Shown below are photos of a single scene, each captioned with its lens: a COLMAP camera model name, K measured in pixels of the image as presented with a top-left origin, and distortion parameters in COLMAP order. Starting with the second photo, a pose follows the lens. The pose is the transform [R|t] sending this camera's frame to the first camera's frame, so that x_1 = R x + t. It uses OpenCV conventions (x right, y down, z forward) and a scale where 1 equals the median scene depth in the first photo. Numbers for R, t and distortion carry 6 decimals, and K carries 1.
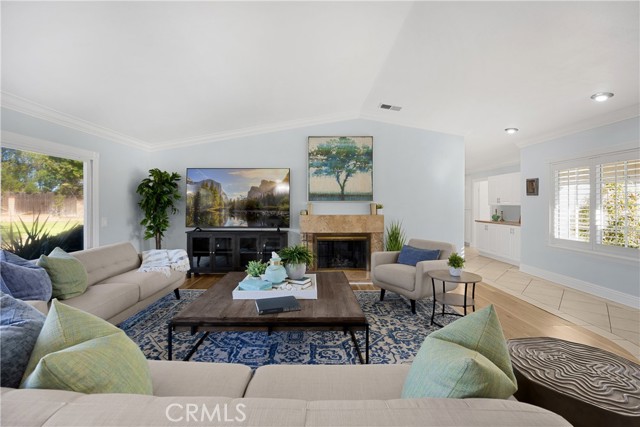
lens RADIAL K [[280.2, 0, 319.8], [0, 280.2, 204.0], [0, 0, 1]] dist [-0.010094, -0.000311]
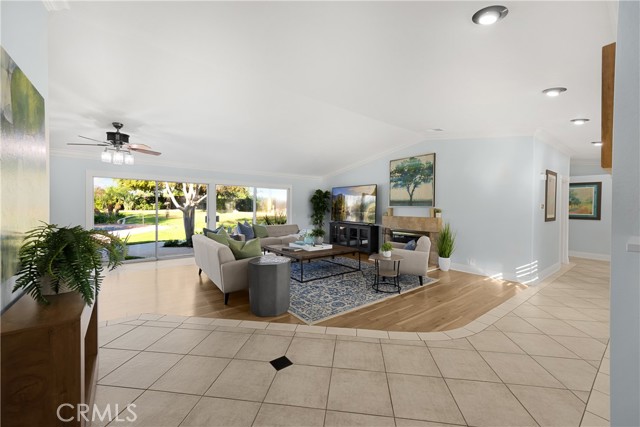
lens RADIAL K [[255.3, 0, 329.6], [0, 255.3, 208.0], [0, 0, 1]] dist [-0.001229, -0.000099]
pose [[0.629776, 0.008083, -0.776735, 0.786639], [-0.003613, 0.999966, 0.007477, -0.009733], [0.776768, -0.001903, 0.629783, -0.055203]]
